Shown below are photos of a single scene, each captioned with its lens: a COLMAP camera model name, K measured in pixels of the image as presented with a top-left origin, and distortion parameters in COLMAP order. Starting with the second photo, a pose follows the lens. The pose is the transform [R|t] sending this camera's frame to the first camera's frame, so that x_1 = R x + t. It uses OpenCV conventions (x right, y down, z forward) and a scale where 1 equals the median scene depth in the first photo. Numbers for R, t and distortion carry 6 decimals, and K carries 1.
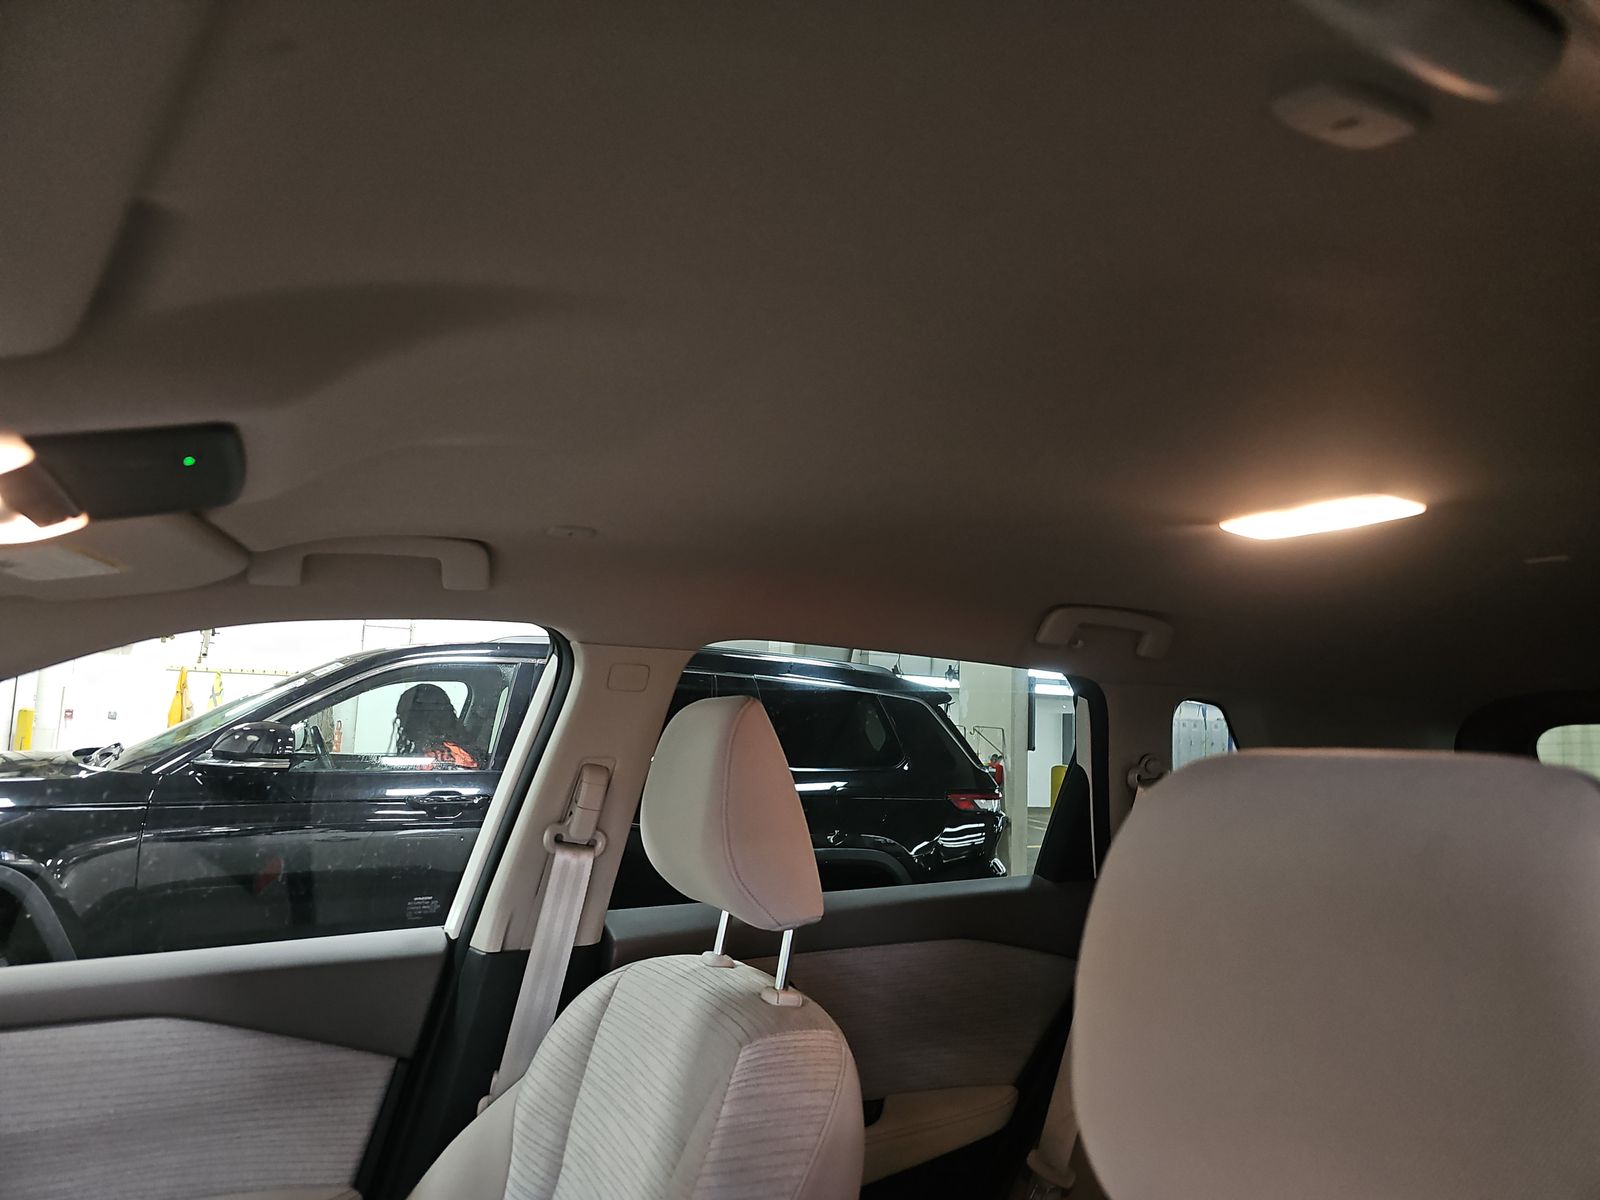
lens RADIAL K [[1062.7, 0, 800.0], [0, 1062.7, 600.0], [0, 0, 1]] dist [0.058103, -0.038302]
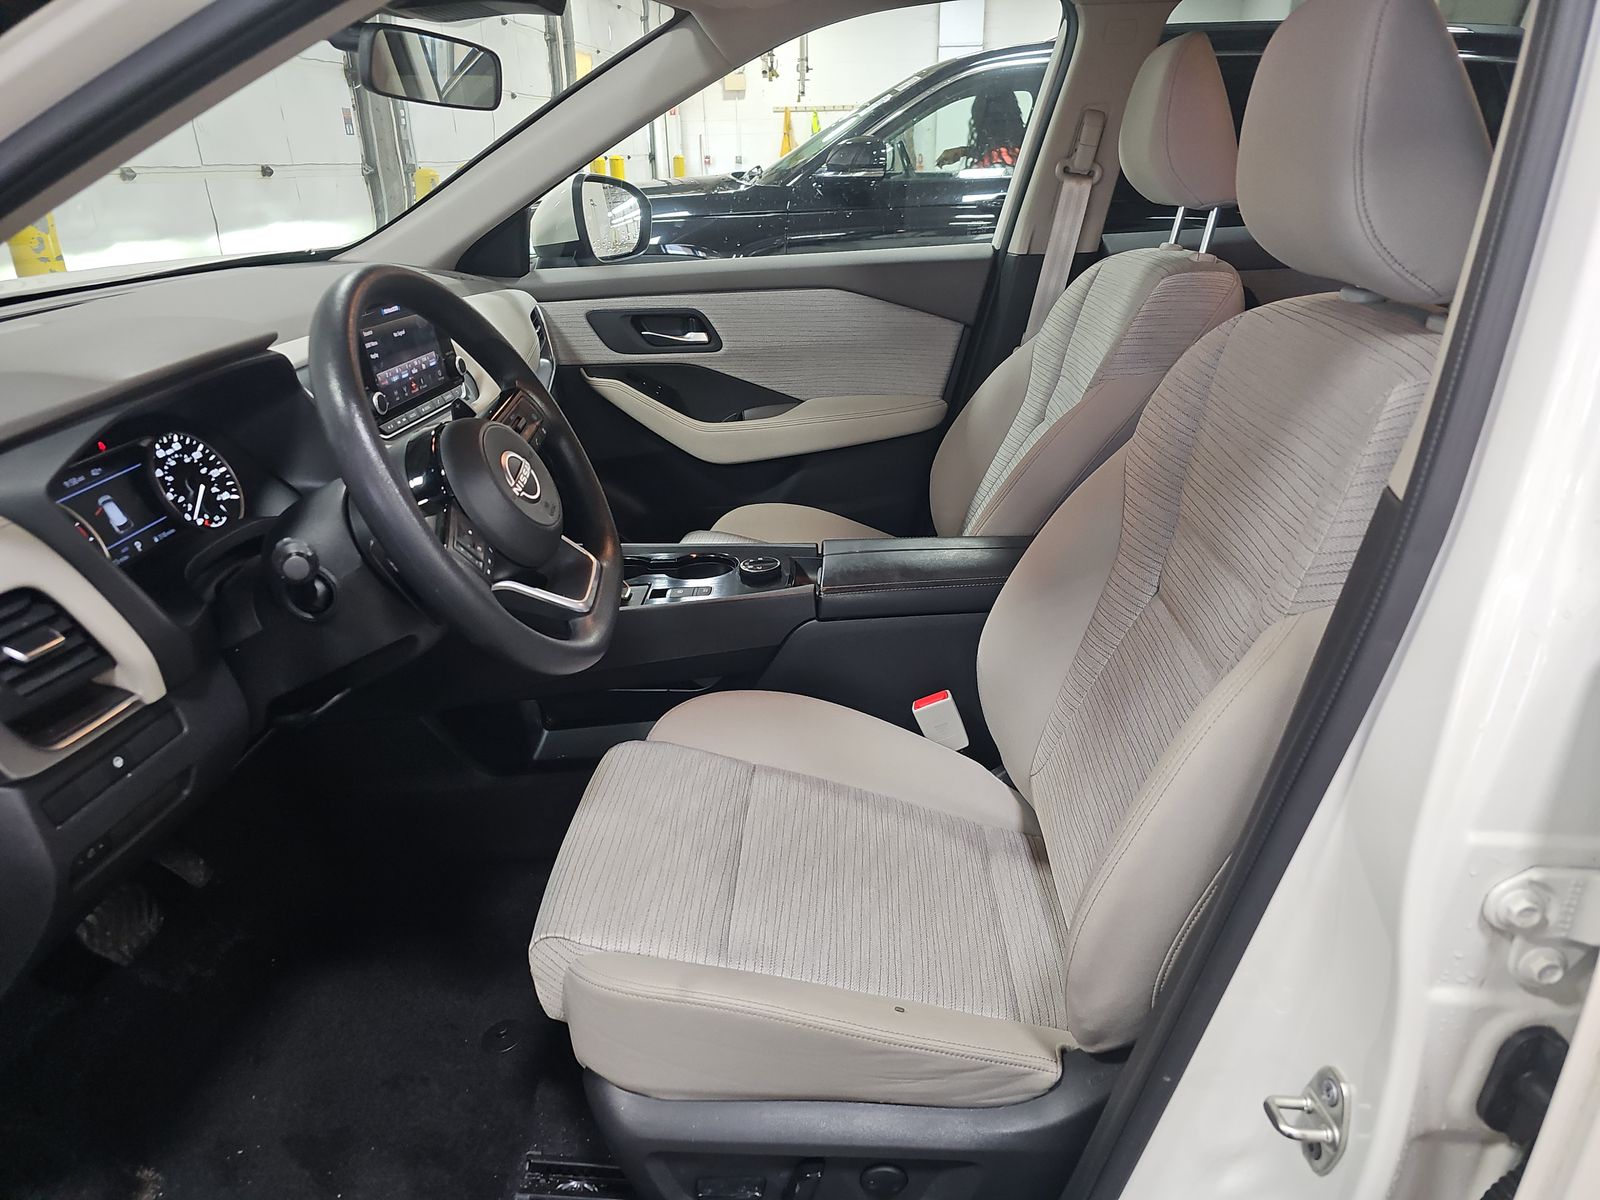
lens RADIAL K [[1062.7, 0, 800.0], [0, 1062.7, 600.0], [0, 0, 1]] dist [0.058103, -0.038302]
pose [[0.872994, 0.138971, -0.467513, 0.202947], [0.106368, 0.881226, 0.460572, 0.034103], [0.475991, -0.451805, 0.754523, -0.475508]]
